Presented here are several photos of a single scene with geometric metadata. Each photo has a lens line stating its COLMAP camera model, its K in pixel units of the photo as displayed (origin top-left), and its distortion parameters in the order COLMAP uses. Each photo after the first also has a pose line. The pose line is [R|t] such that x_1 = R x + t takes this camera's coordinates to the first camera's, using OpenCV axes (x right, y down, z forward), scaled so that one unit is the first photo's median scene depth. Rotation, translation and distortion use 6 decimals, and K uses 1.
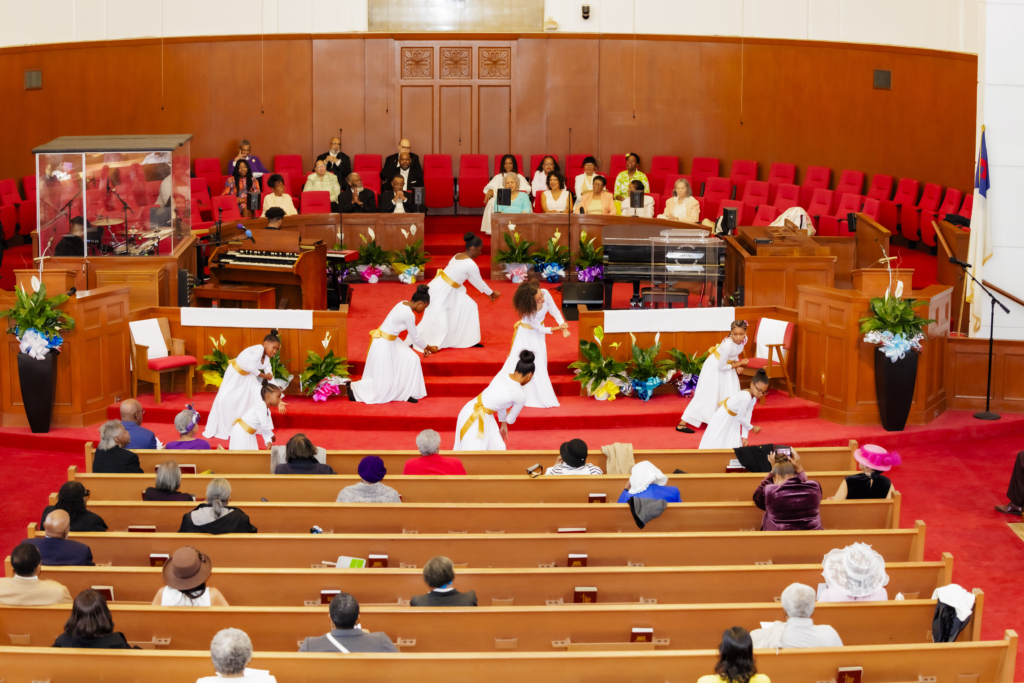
lens RADIAL K [[2058.4, 0, 511.6], [0, 2058.4, 354.1], [0, 0, 1]] dist [-0.418911, 0.073656]
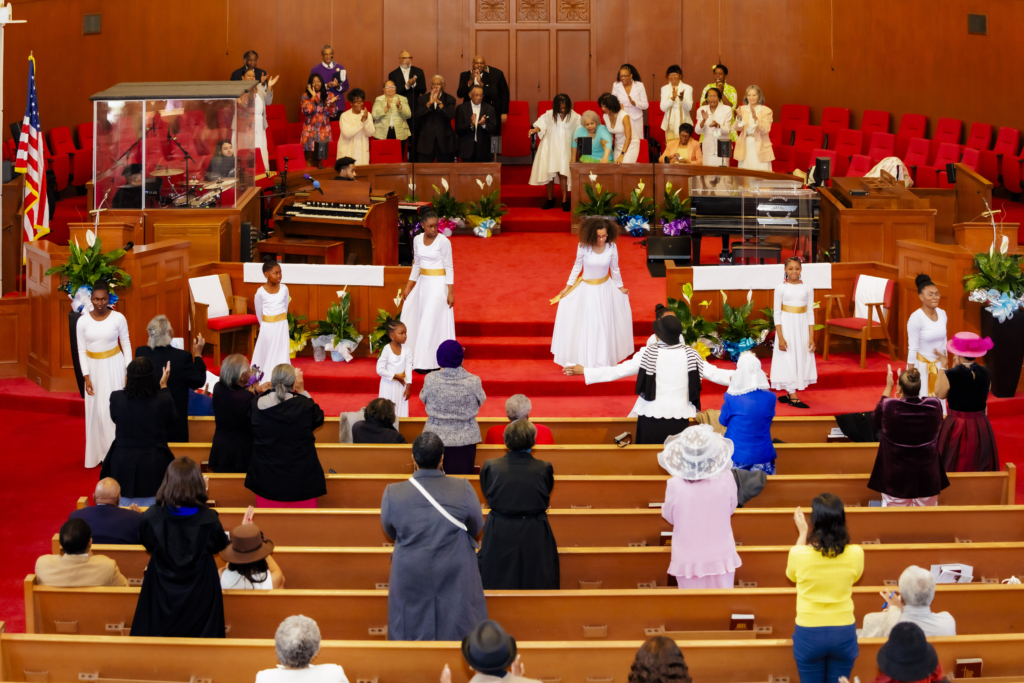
lens RADIAL K [[2424.0, 0, 512.3], [0, 2424.0, 362.0], [0, 0, 1]] dist [-0.512559, 0.266783]
pose [[0.999235, 0.001151, -0.039093, 0.006573], [-0.000707, 0.999935, 0.011351, 0.010711], [0.039103, -0.011315, 0.999171, -0.115591]]
